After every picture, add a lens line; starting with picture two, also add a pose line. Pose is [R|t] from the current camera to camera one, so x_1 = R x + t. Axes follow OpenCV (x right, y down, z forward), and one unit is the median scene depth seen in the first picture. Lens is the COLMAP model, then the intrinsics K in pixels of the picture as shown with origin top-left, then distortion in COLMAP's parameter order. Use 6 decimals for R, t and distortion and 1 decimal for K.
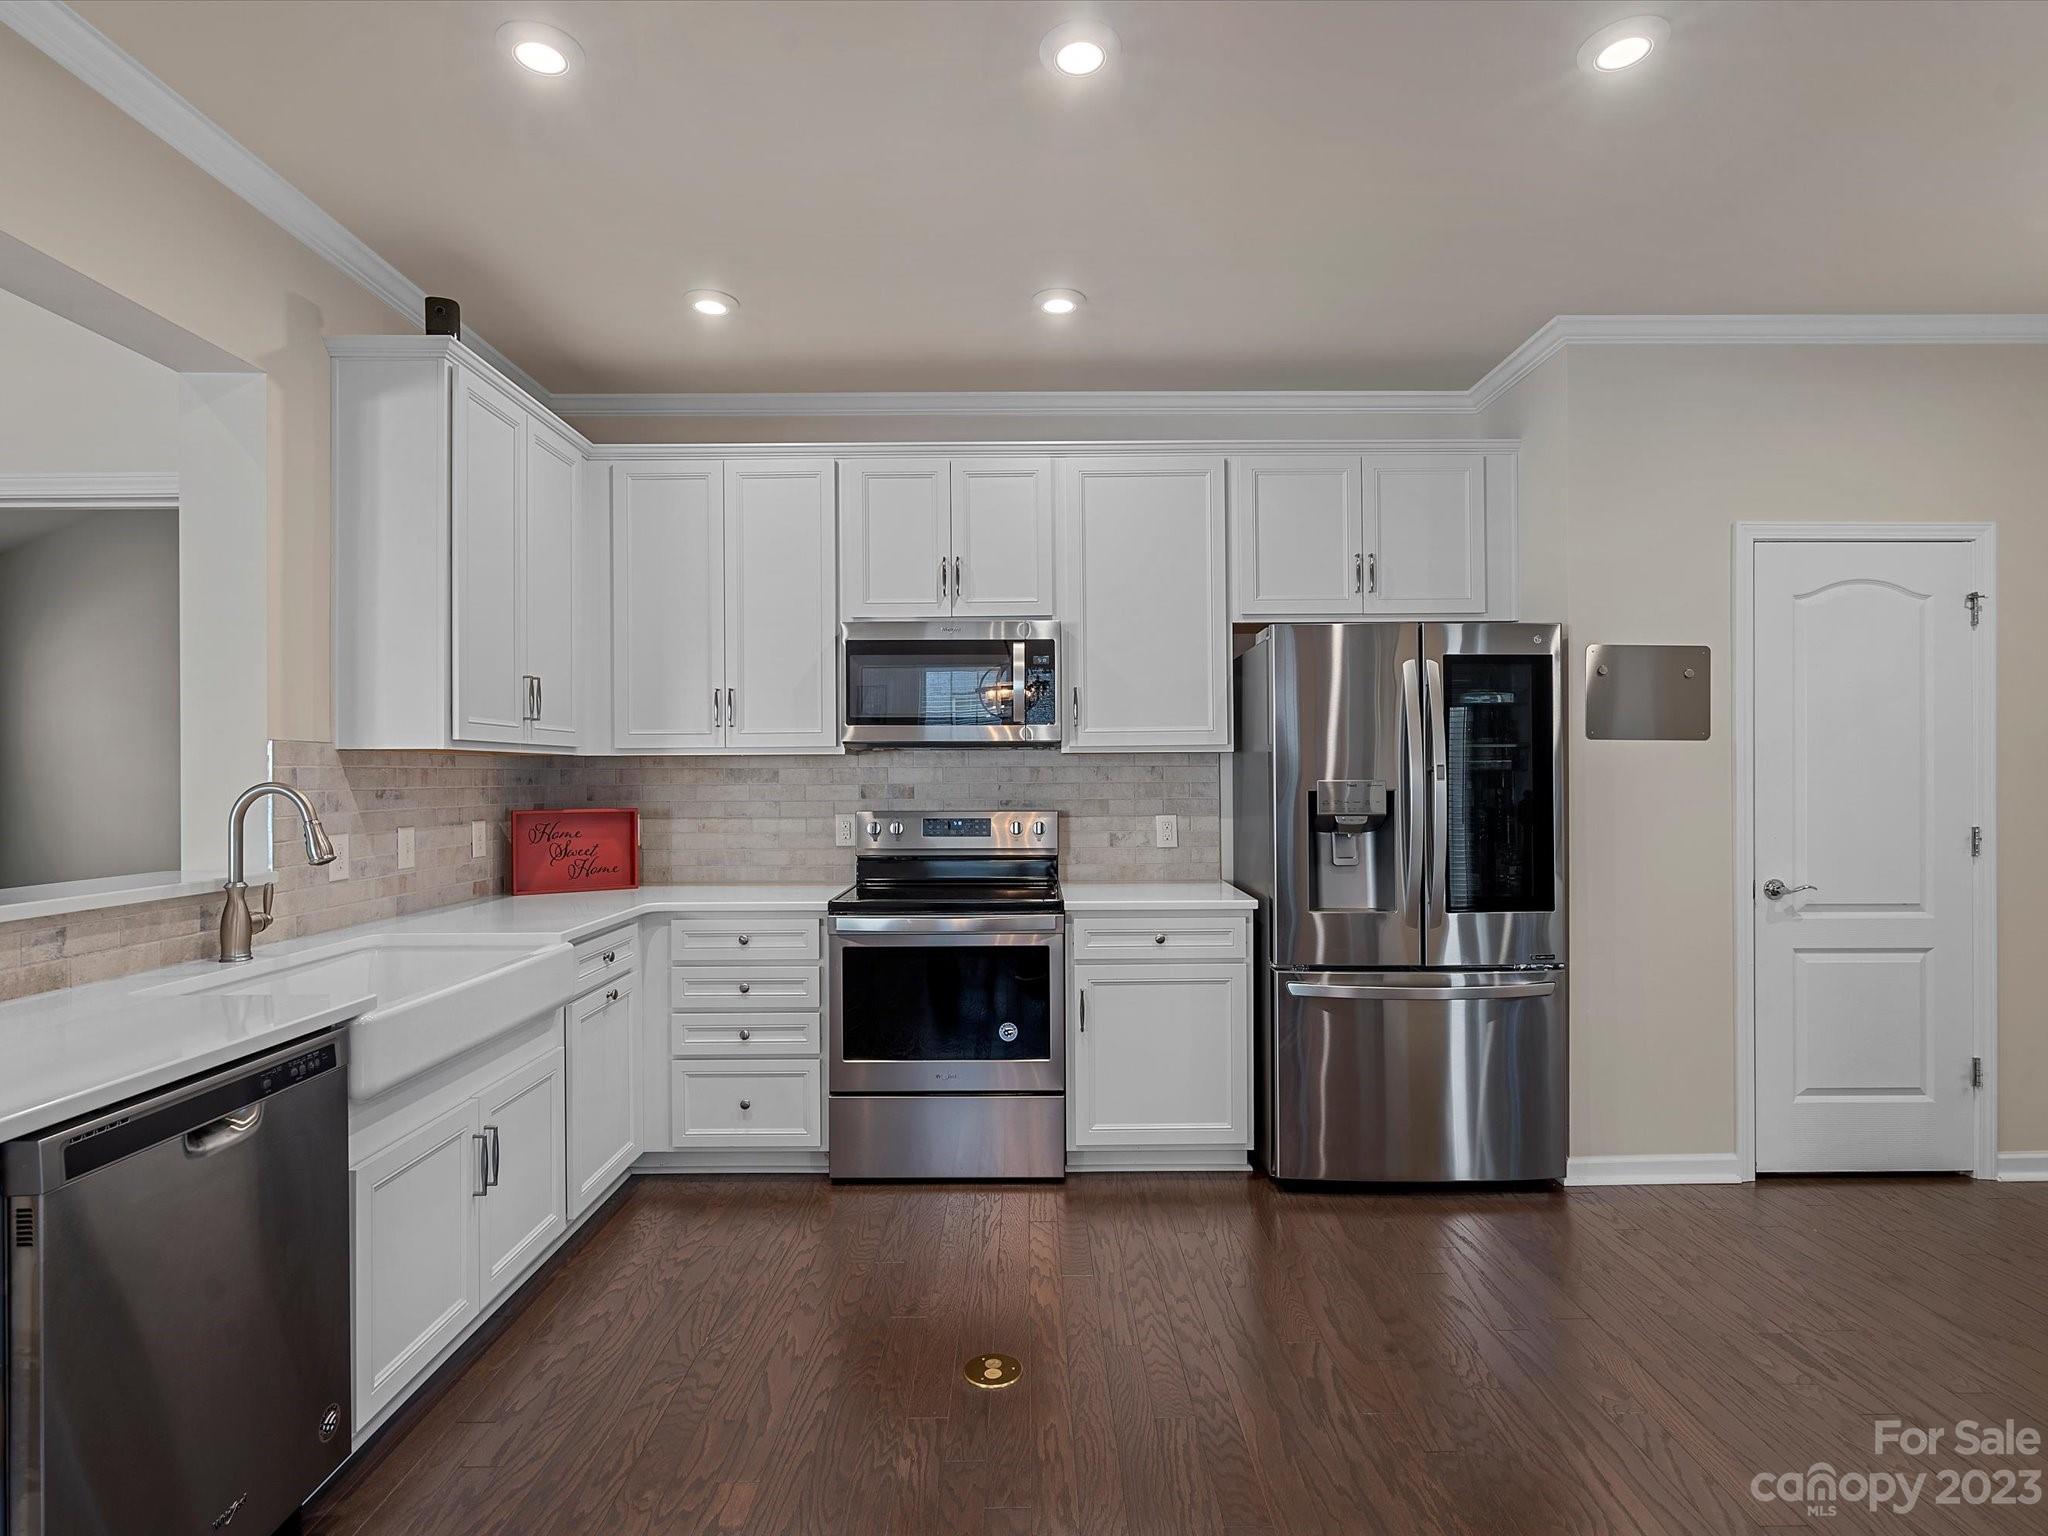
lens RADIAL K [[1052.2, 0, 1024.0], [0, 1052.2, 768.0], [0, 0, 1]] dist [-0.000279, 0.000294]
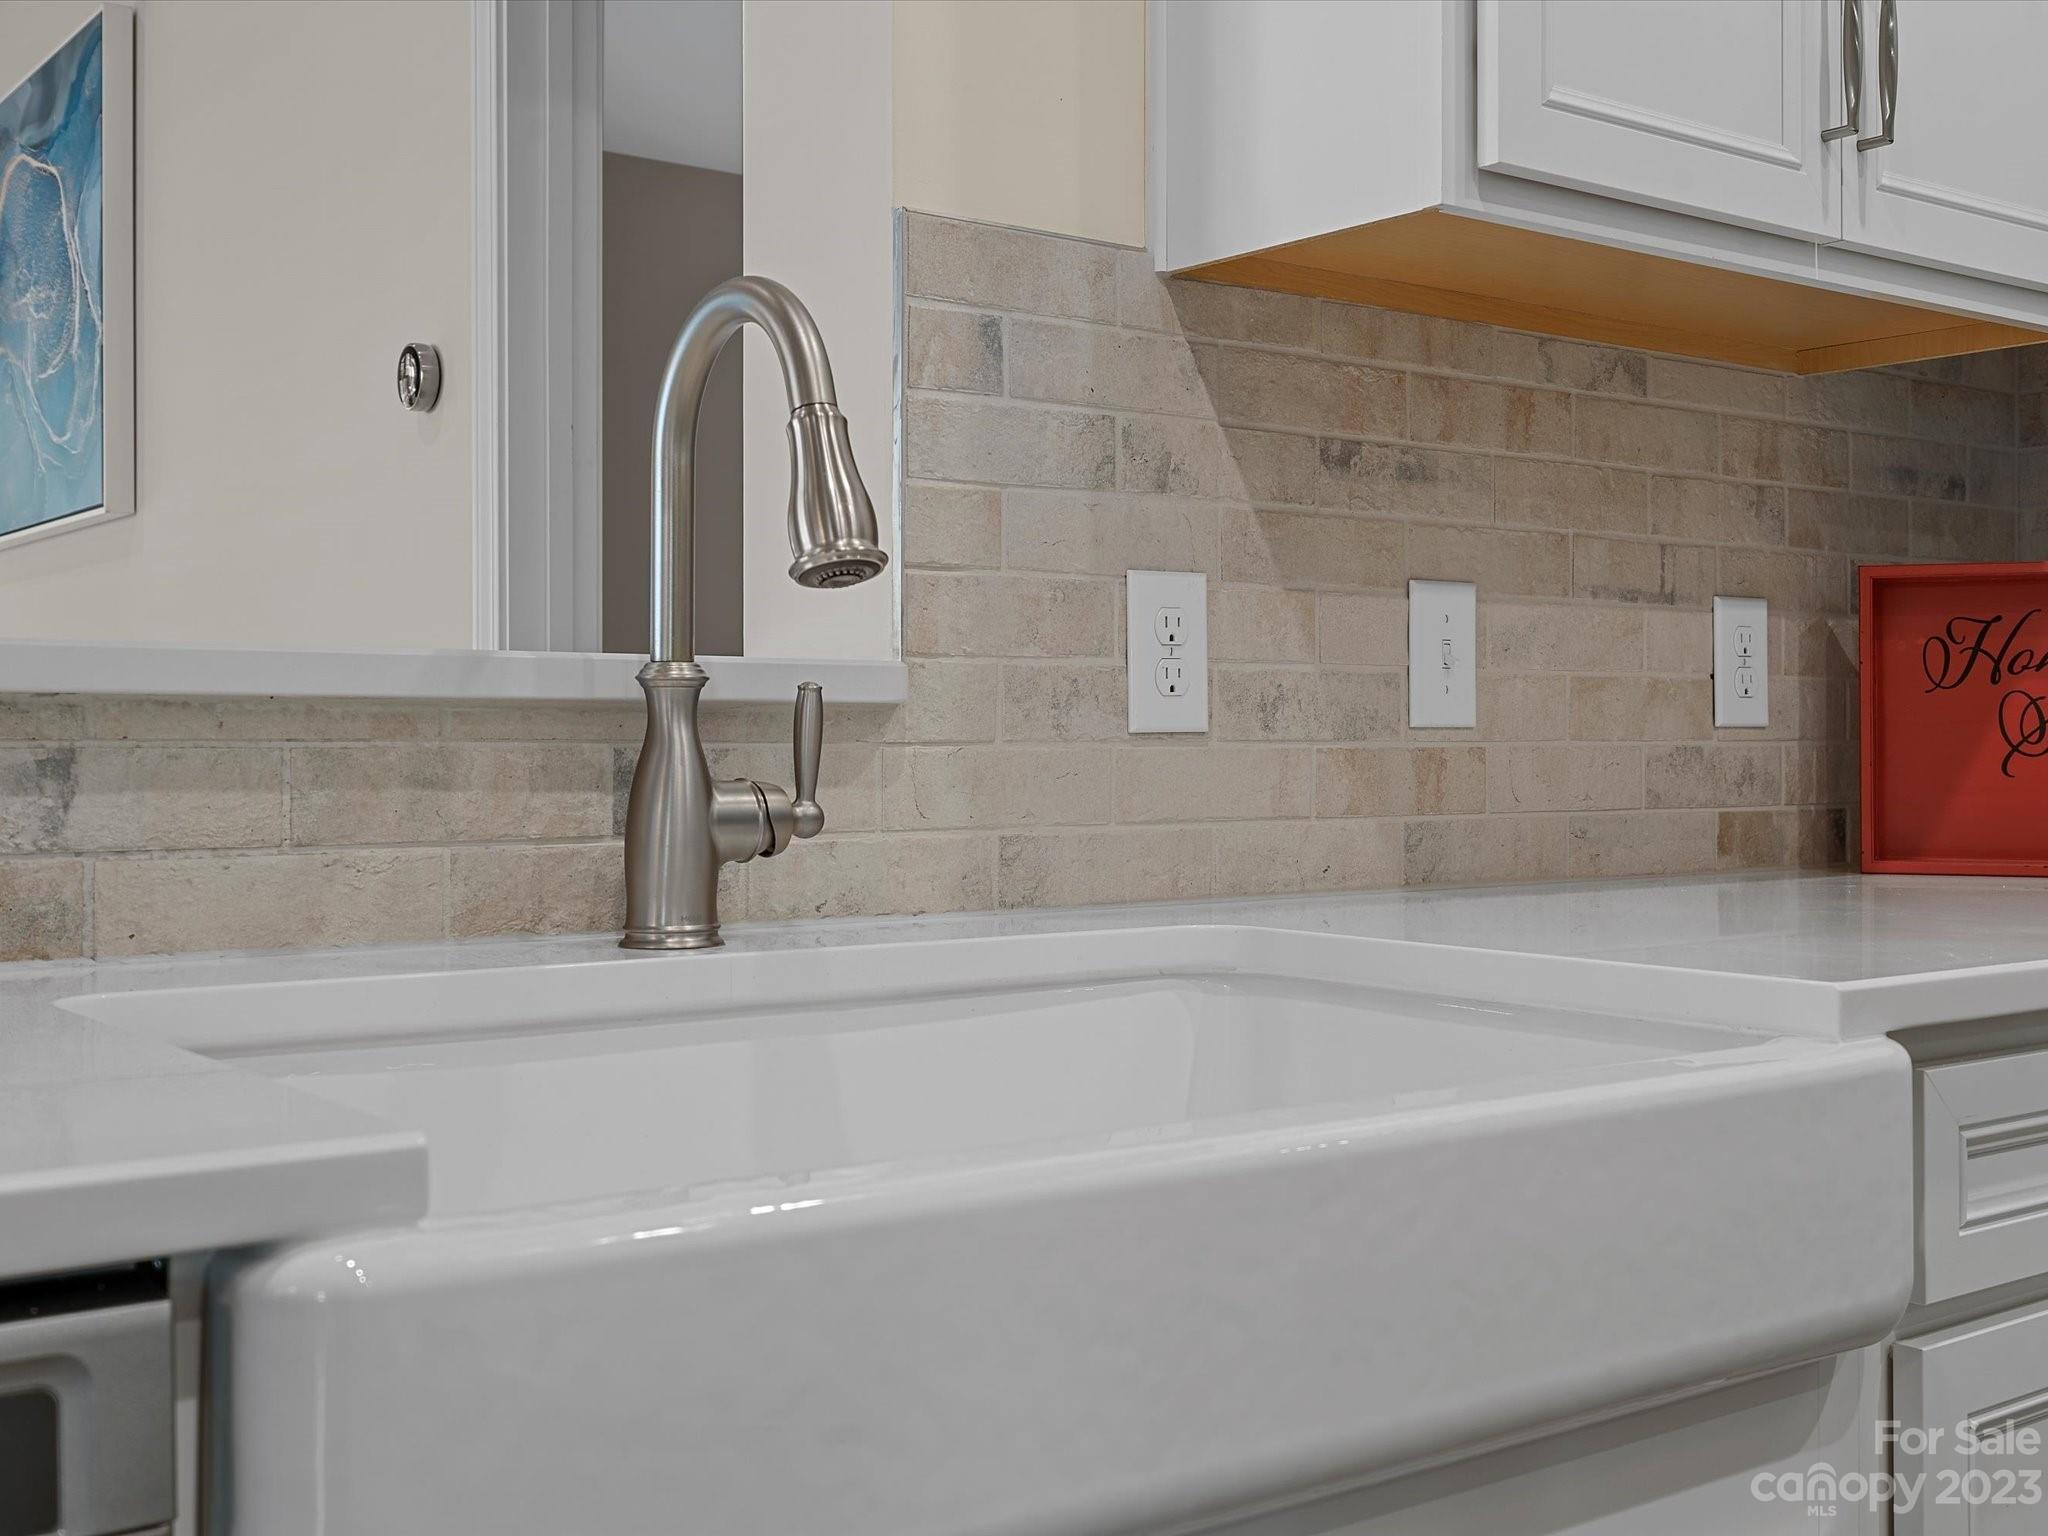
lens RADIAL K [[2274.6, 0, 1026.0], [0, 2274.6, 728.2], [0, 0, 1]] dist [0.006514, 0.015582]
pose [[0.602641, 0.004012, -0.798003, -0.151063], [0.000657, 0.999985, 0.005523, 0.085194], [0.798012, -0.003852, 0.602629, 0.497536]]
